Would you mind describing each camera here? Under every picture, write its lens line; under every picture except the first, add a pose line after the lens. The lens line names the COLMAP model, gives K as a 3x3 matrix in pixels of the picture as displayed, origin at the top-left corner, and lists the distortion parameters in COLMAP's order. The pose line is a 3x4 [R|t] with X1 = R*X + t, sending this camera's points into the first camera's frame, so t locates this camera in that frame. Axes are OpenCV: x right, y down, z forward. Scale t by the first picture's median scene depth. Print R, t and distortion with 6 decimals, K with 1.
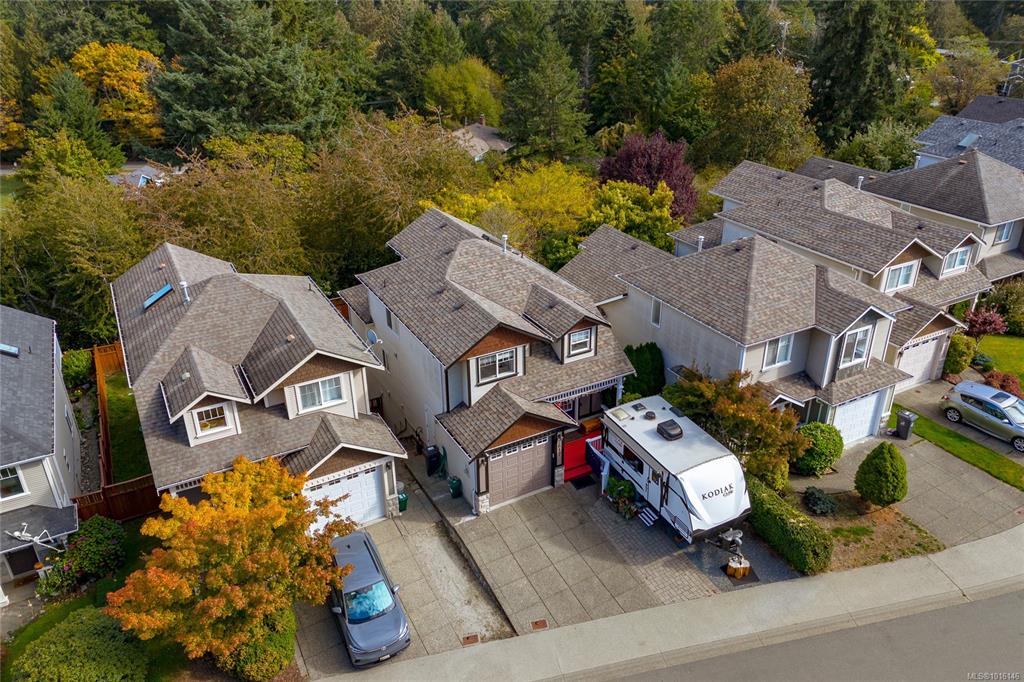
lens RADIAL K [[758.9, 0, 505.3], [0, 758.9, 334.6], [0, 0, 1]] dist [0.047627, -0.020392]
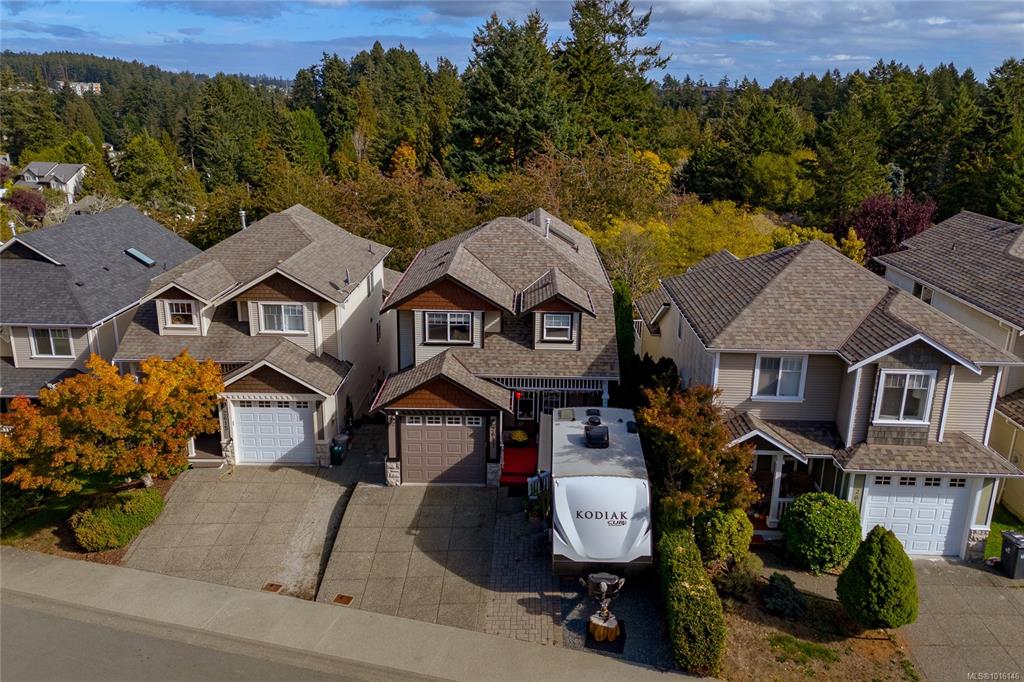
lens RADIAL K [[758.9, 0, 503.8], [0, 758.9, 310.3], [0, 0, 1]] dist [0.047627, -0.020392]
pose [[0.868612, 0.161756, -0.468346, 0.456184], [-0.240612, 0.963985, -0.113310, 0.105096], [0.433150, 0.211112, 0.876249, 0.226378]]
